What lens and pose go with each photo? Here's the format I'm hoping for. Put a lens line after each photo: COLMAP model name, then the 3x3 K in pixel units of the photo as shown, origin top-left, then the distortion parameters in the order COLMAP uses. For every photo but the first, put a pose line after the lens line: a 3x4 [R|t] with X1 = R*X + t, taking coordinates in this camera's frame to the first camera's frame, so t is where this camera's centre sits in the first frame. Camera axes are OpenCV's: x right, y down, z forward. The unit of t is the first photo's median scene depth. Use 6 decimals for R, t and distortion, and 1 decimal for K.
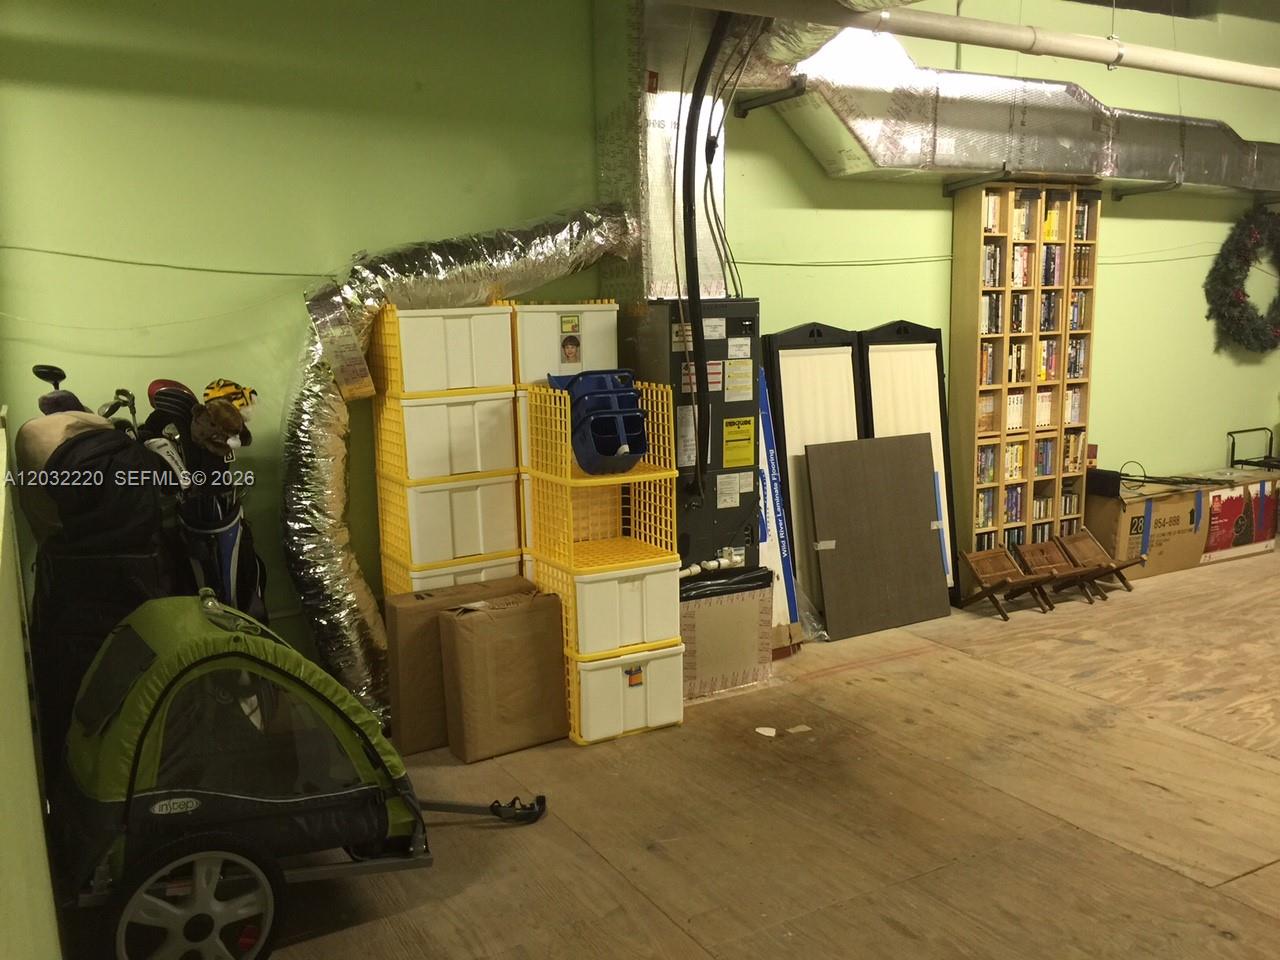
lens RADIAL K [[1097.7, 0, 628.0], [0, 1097.7, 469.7], [0, 0, 1]] dist [0.074779, -0.100199]
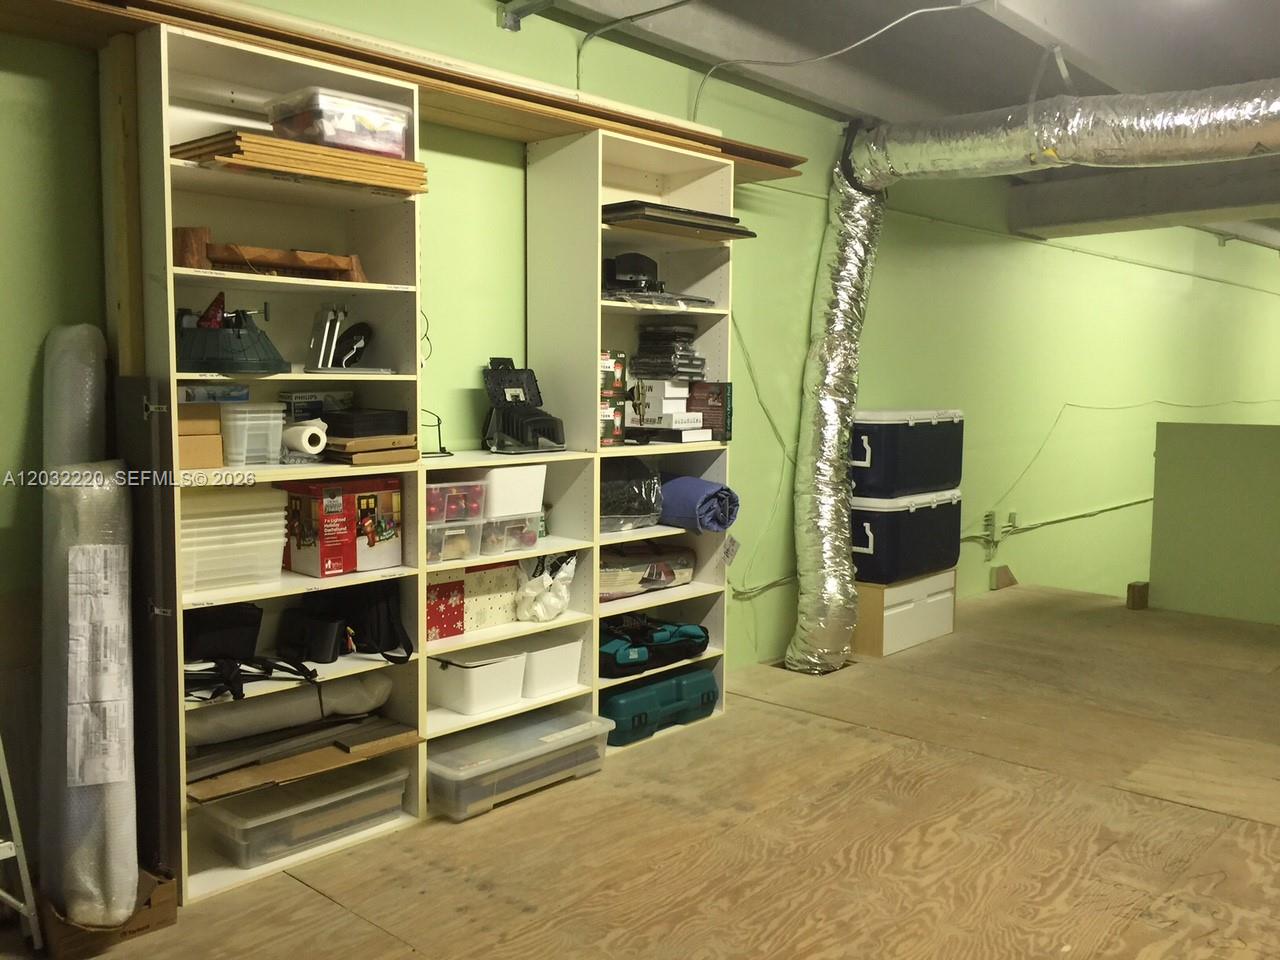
lens RADIAL K [[1097.7, 0, 637.7], [0, 1097.7, 475.5], [0, 0, 1]] dist [0.074779, -0.100199]
pose [[-0.951575, 0.049497, -0.303406, 1.134215], [-0.020831, 0.974302, 0.224279, -0.230307], [0.306710, 0.219738, -0.926091, 1.382971]]
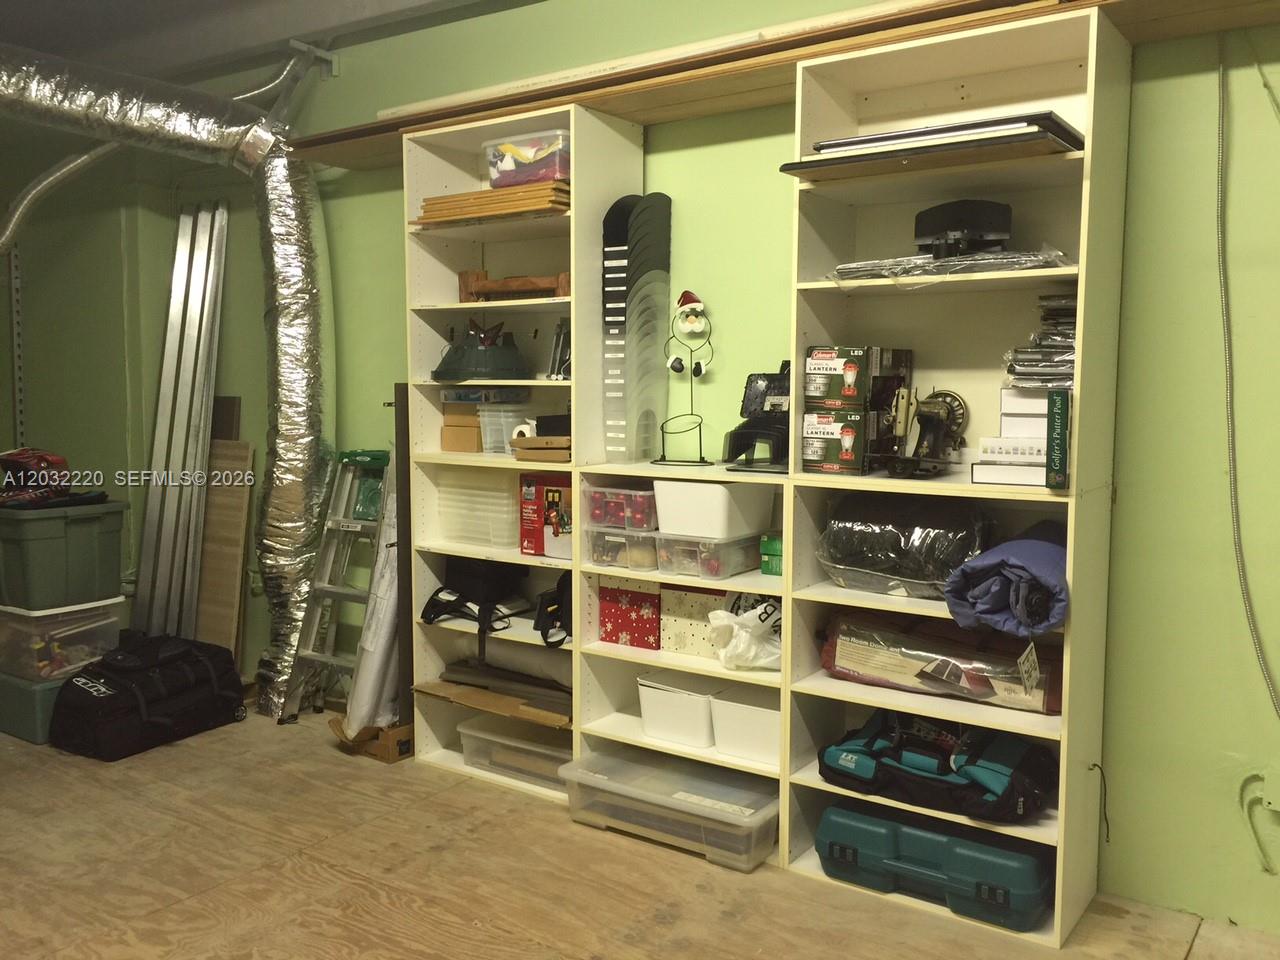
lens RADIAL K [[1097.7, 0, 638.0], [0, 1097.7, 477.0], [0, 0, 1]] dist [0.074779, -0.100199]
pose [[-0.426524, -0.051003, 0.903037, 0.255526], [0.129628, 0.984655, 0.116839, -0.137613], [-0.895139, 0.166893, -0.413368, 0.890908]]
